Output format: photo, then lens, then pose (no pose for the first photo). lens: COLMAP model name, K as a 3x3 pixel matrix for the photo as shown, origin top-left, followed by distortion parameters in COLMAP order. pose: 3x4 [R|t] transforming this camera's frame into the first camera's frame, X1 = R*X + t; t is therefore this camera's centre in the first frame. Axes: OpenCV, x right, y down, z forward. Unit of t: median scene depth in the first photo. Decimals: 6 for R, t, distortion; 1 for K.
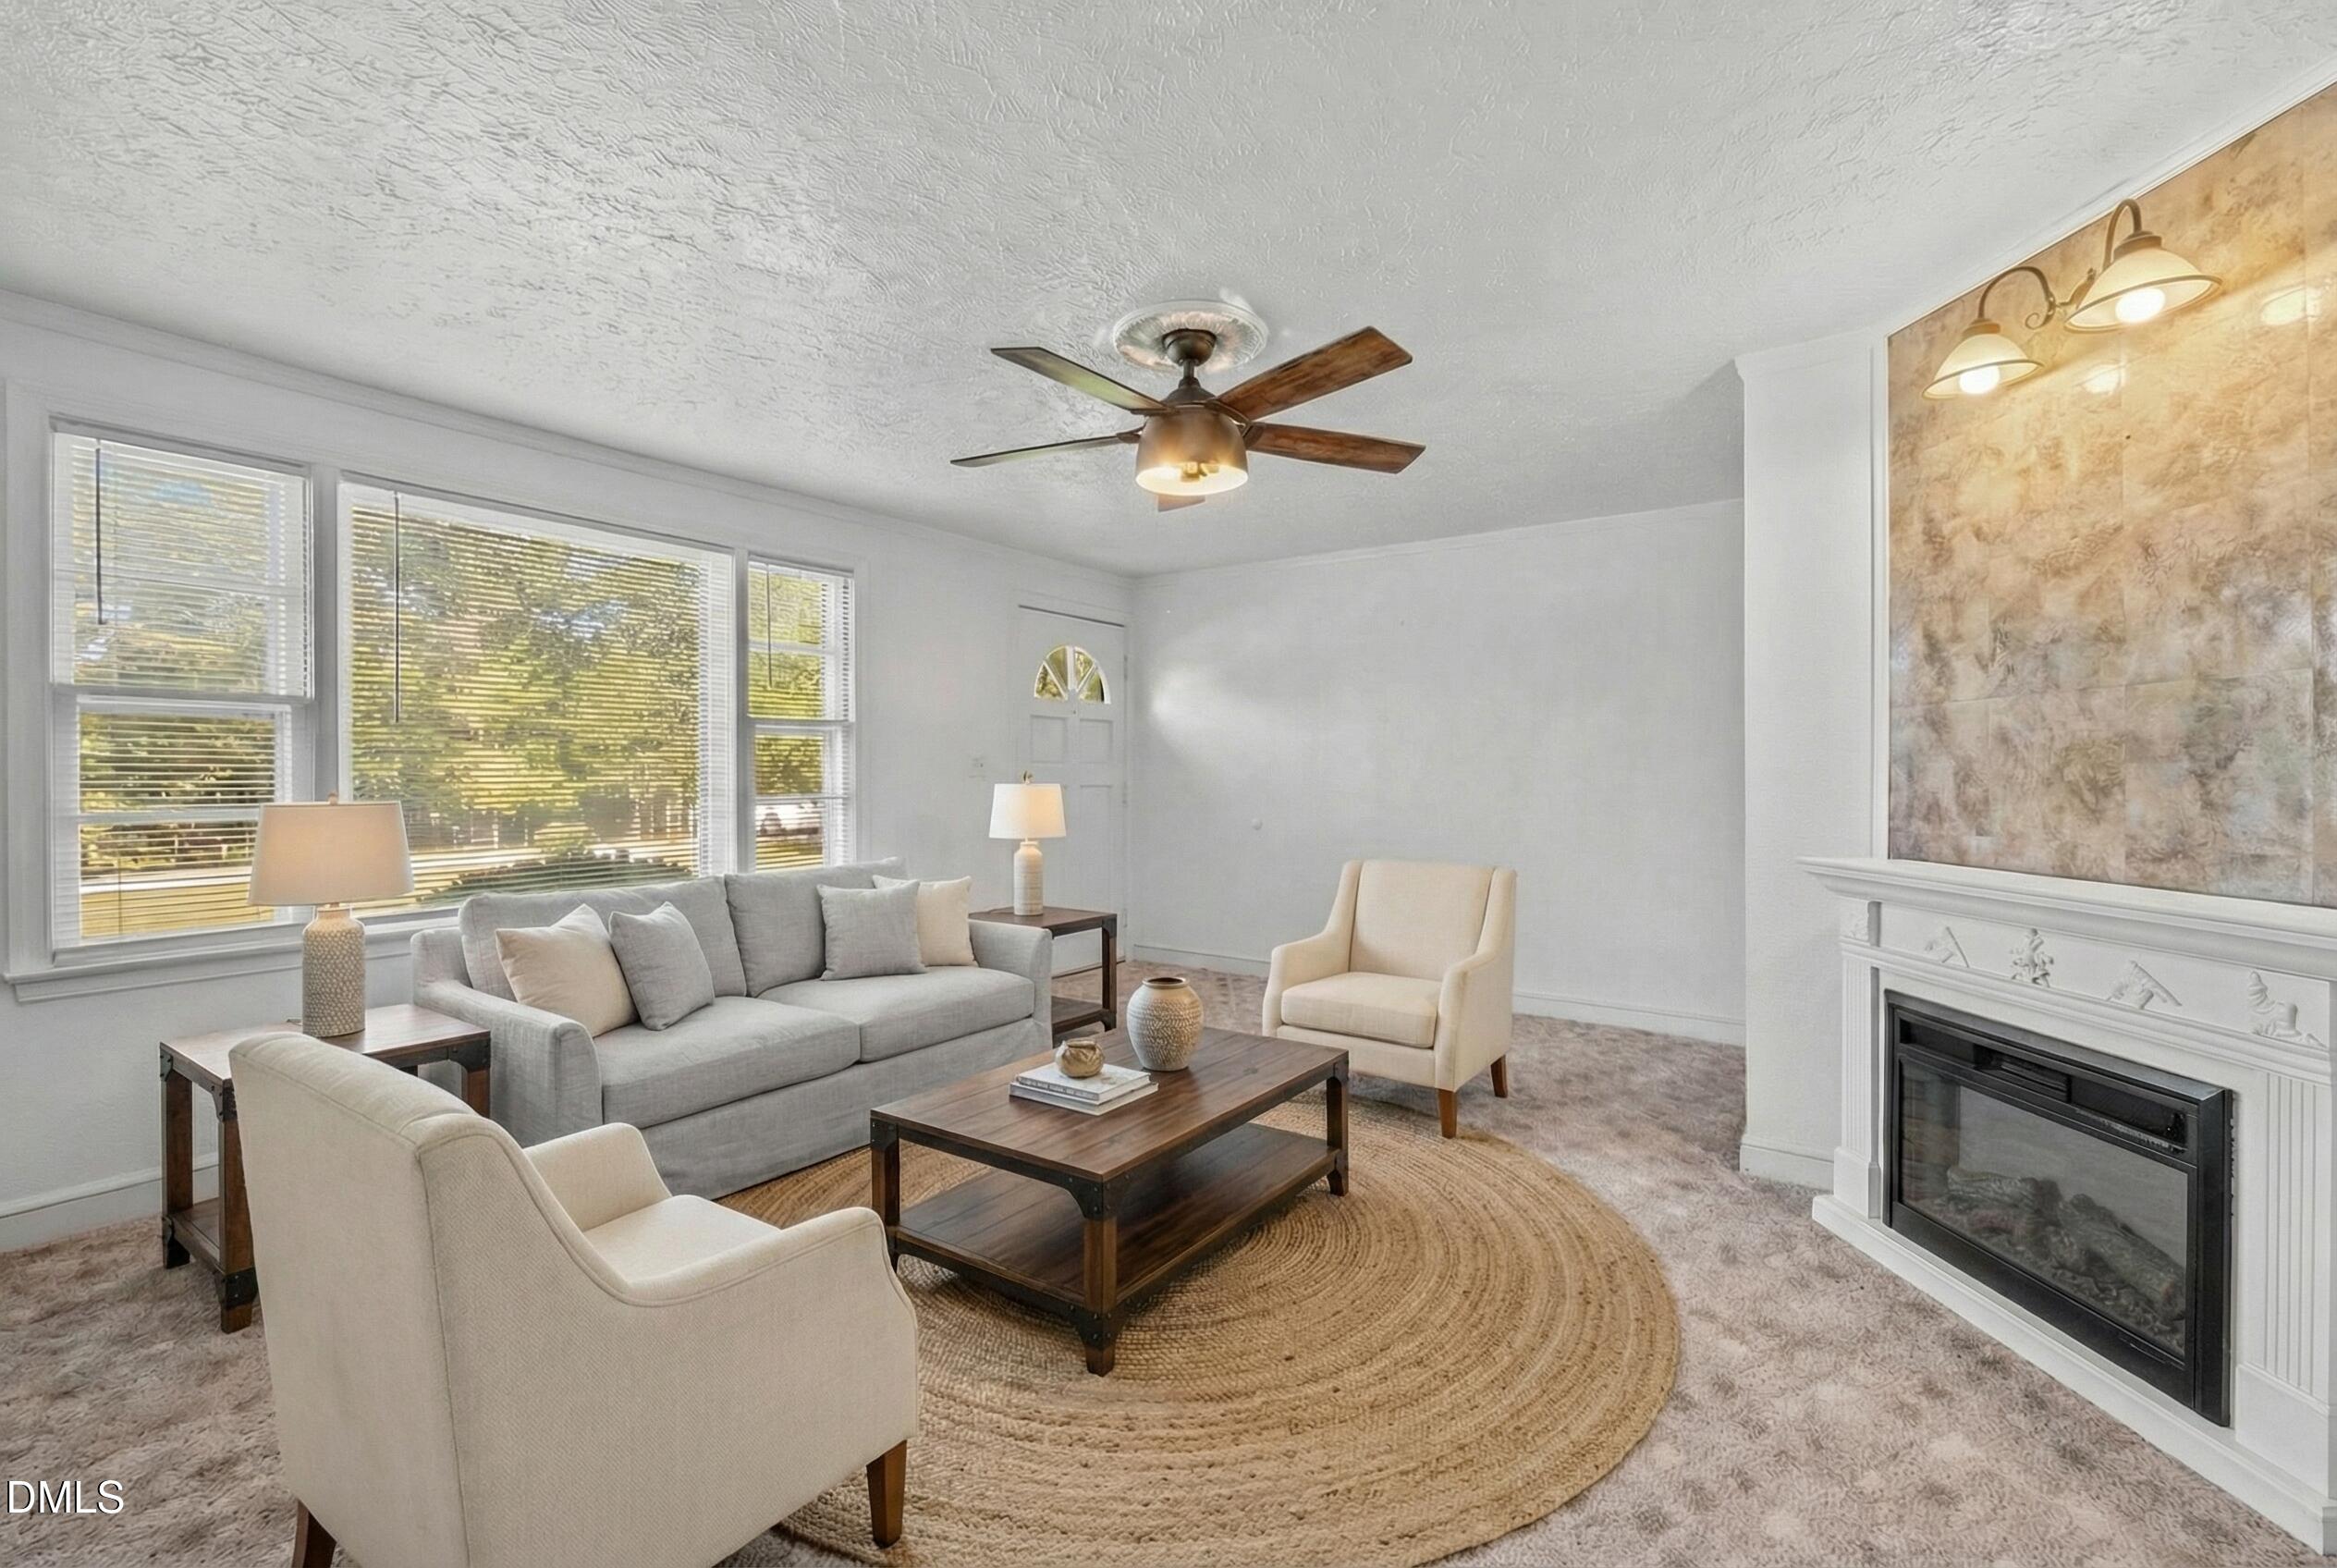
lens RADIAL K [[988.3, 0, 1165.6], [0, 988.3, 776.4], [0, 0, 1]] dist [0.000368, -0.000006]
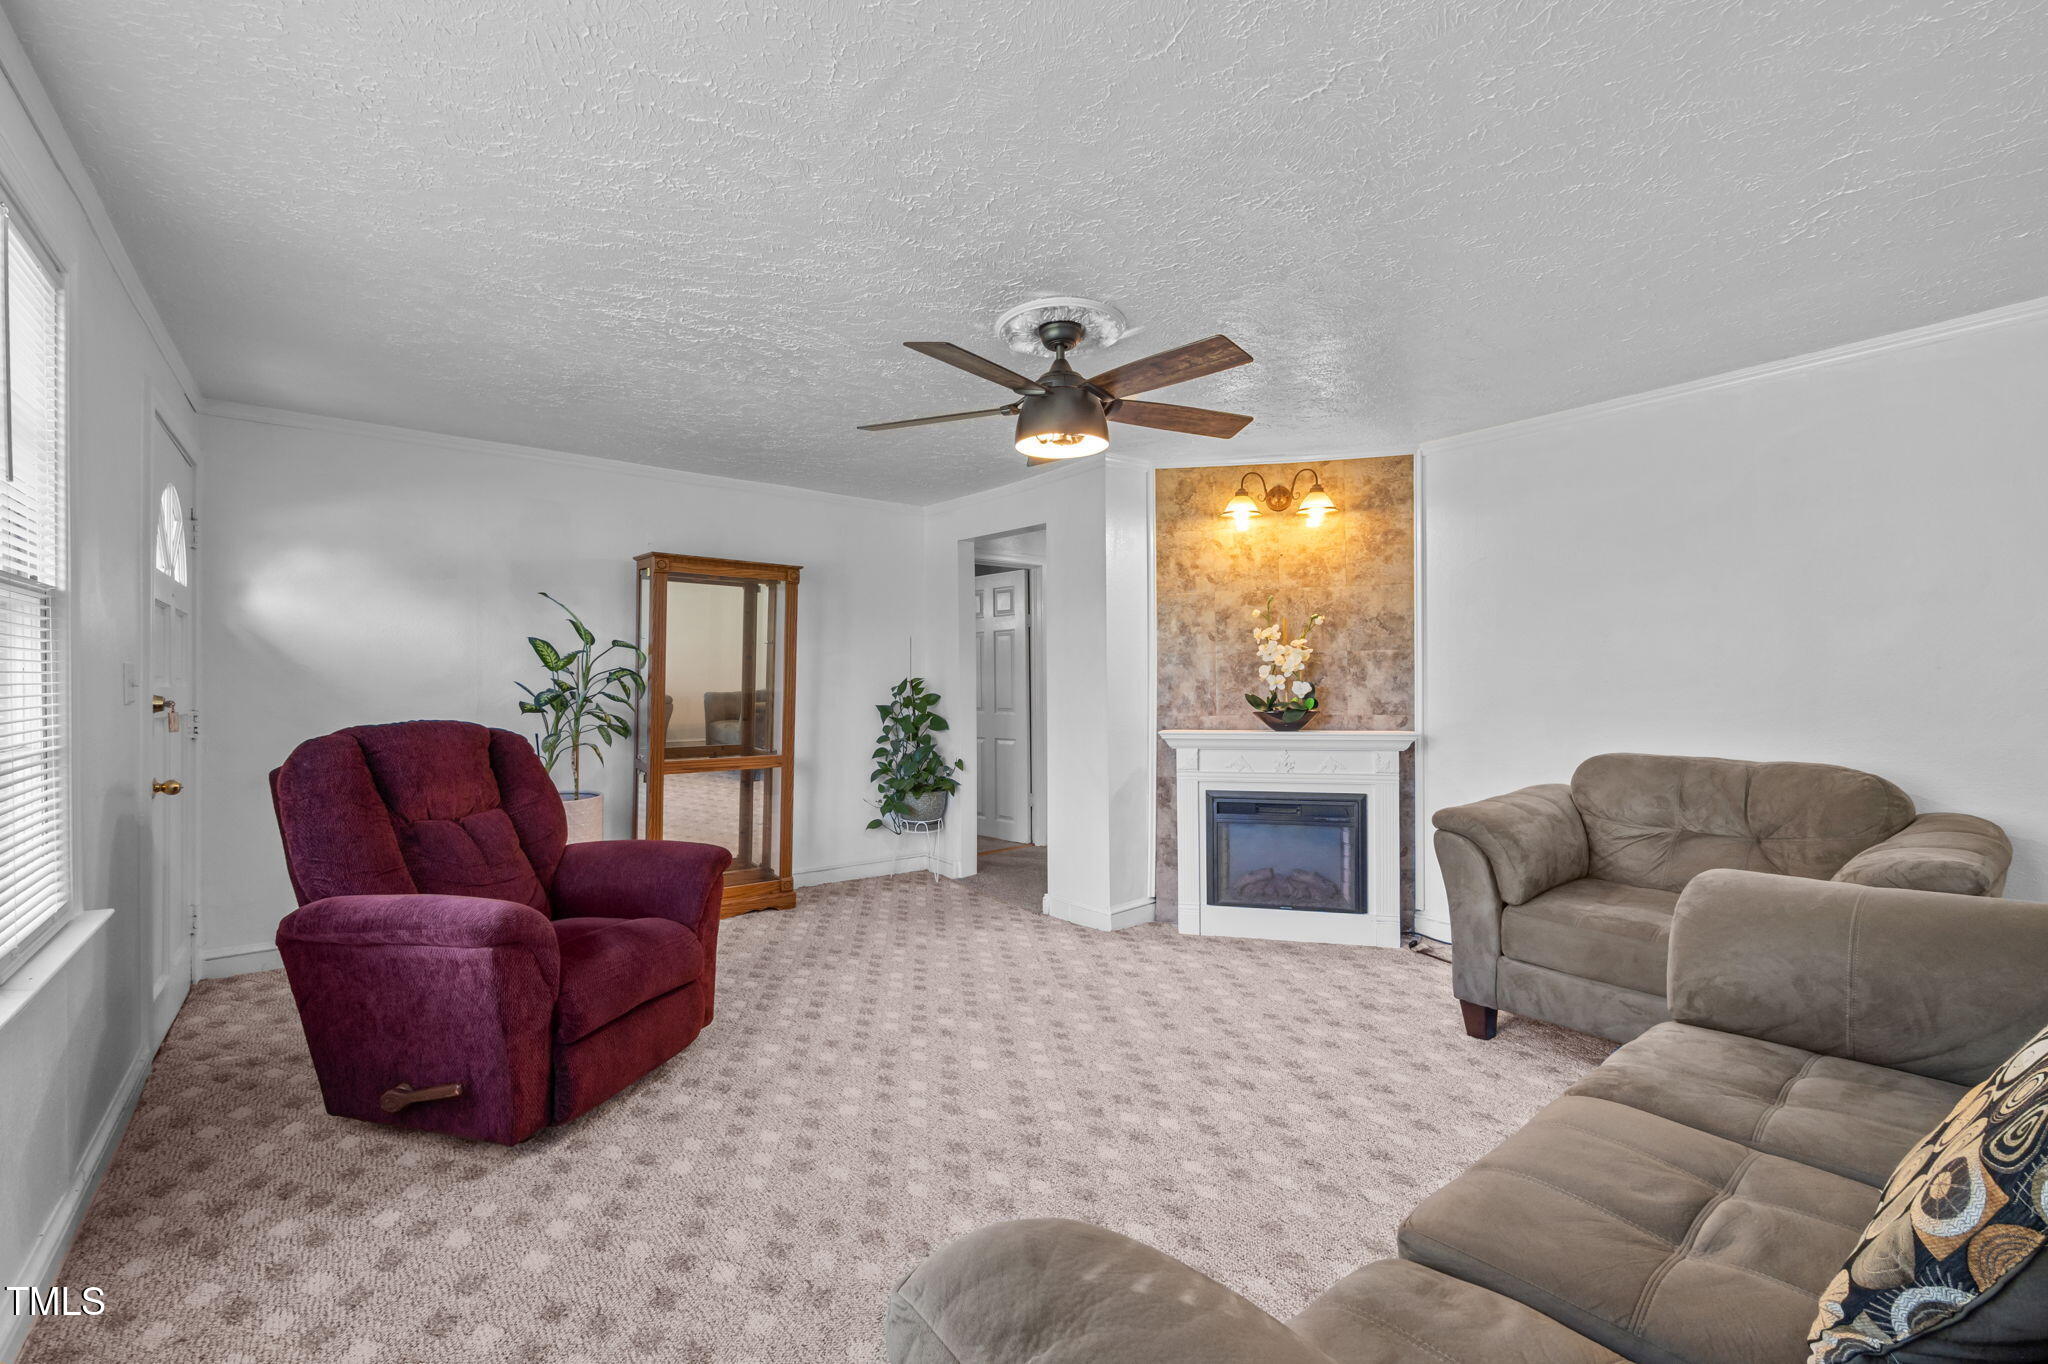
lens RADIAL K [[853.4, 0, 1024.0], [0, 853.4, 682.0], [0, 0, 1]] dist [-0.002763, -0.000069]
pose [[0.275083, 0.002309, 0.961418, -1.110212], [0.011434, 0.999919, -0.005672, -0.008826], [-0.961352, 0.012553, 0.275034, 0.868457]]
